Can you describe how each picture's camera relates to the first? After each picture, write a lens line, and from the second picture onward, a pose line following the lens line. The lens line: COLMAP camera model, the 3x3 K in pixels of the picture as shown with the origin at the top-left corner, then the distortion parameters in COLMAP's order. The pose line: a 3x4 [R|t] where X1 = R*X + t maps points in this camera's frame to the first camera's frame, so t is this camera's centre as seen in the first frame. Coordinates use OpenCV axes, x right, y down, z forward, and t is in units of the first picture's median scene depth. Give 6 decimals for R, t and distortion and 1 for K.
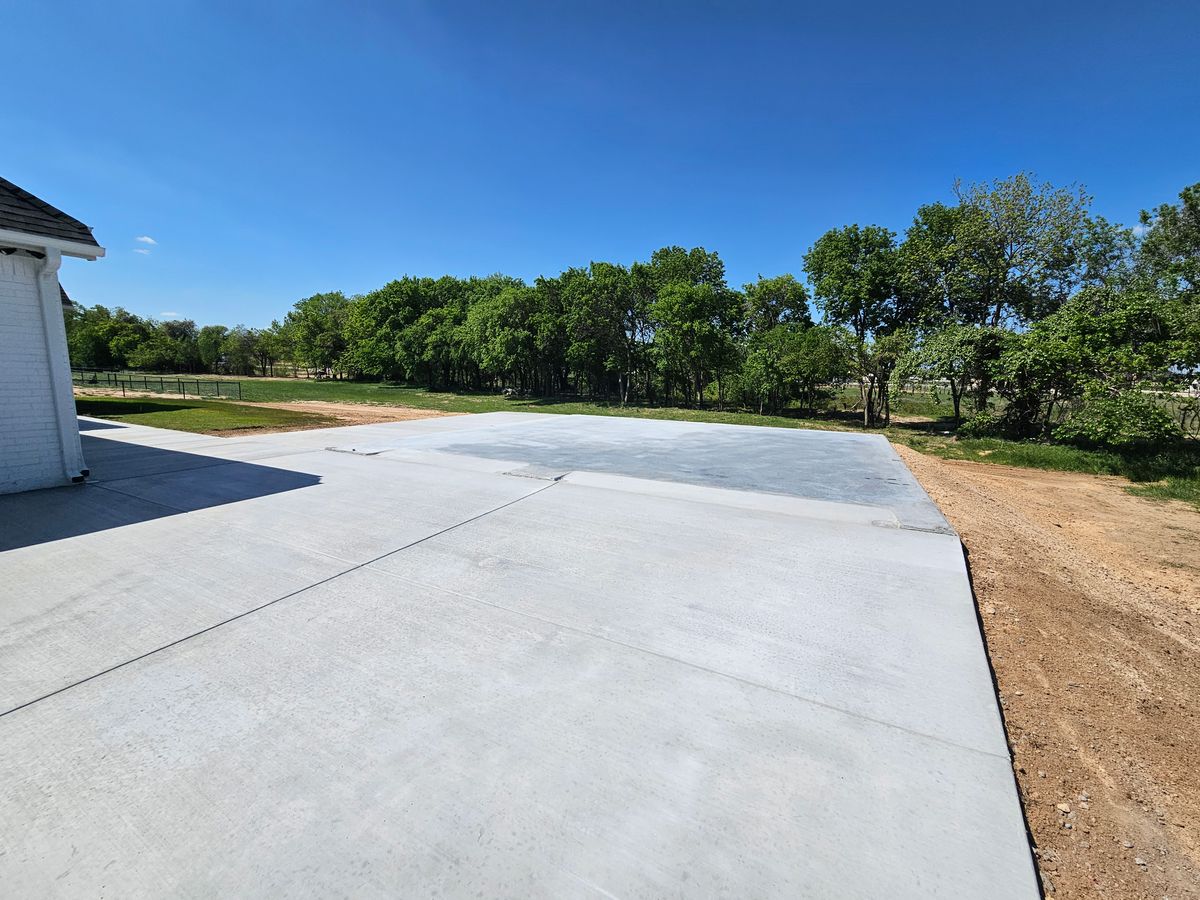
lens RADIAL K [[493.9, 0, 600.0], [0, 493.9, 450.0], [0, 0, 1]] dist [-0.000875, -0.000221]
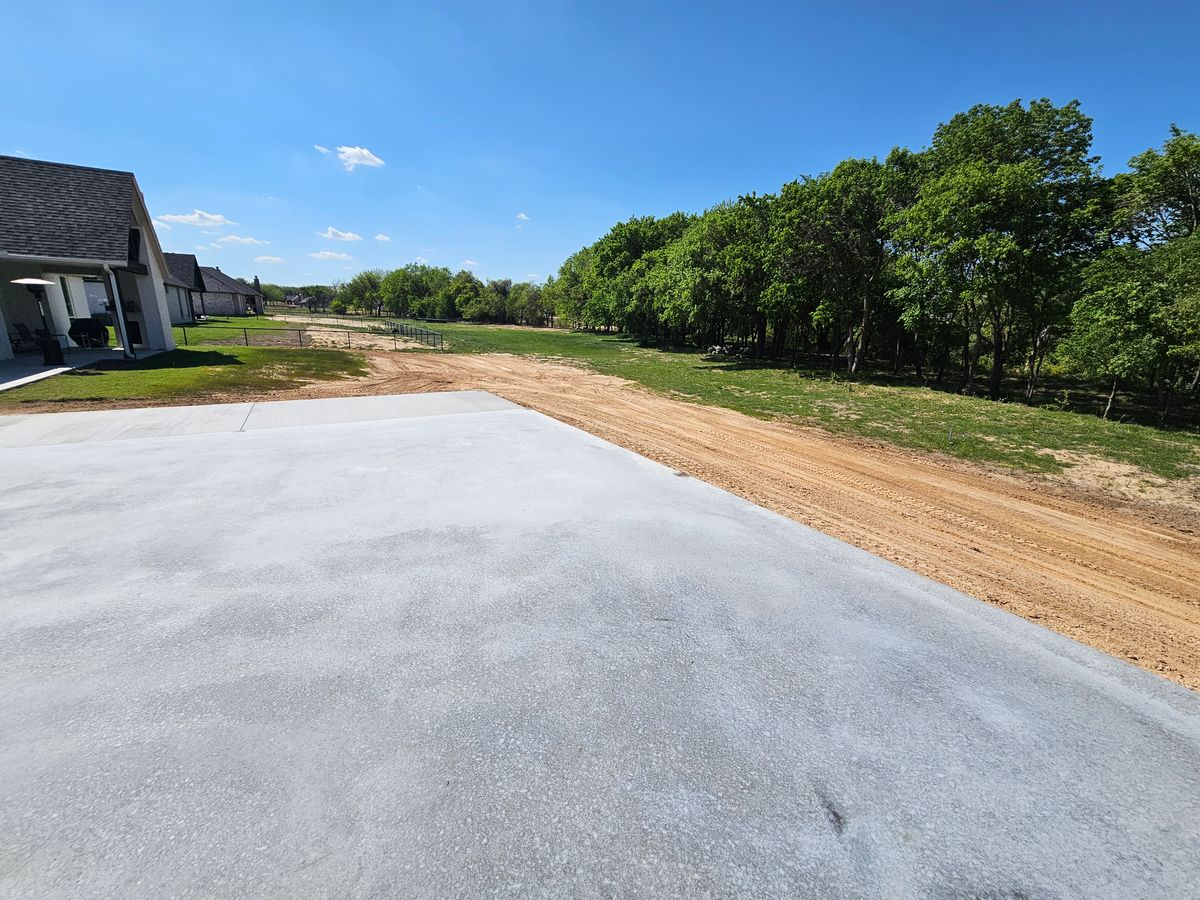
lens RADIAL K [[493.9, 0, 600.0], [0, 493.9, 450.0], [0, 0, 1]] dist [-0.000875, -0.000221]
pose [[0.829211, 0.145346, -0.539708, 0.124777], [-0.095343, 0.988228, 0.119649, -0.034541], [0.550745, -0.047757, 0.833307, 0.209103]]
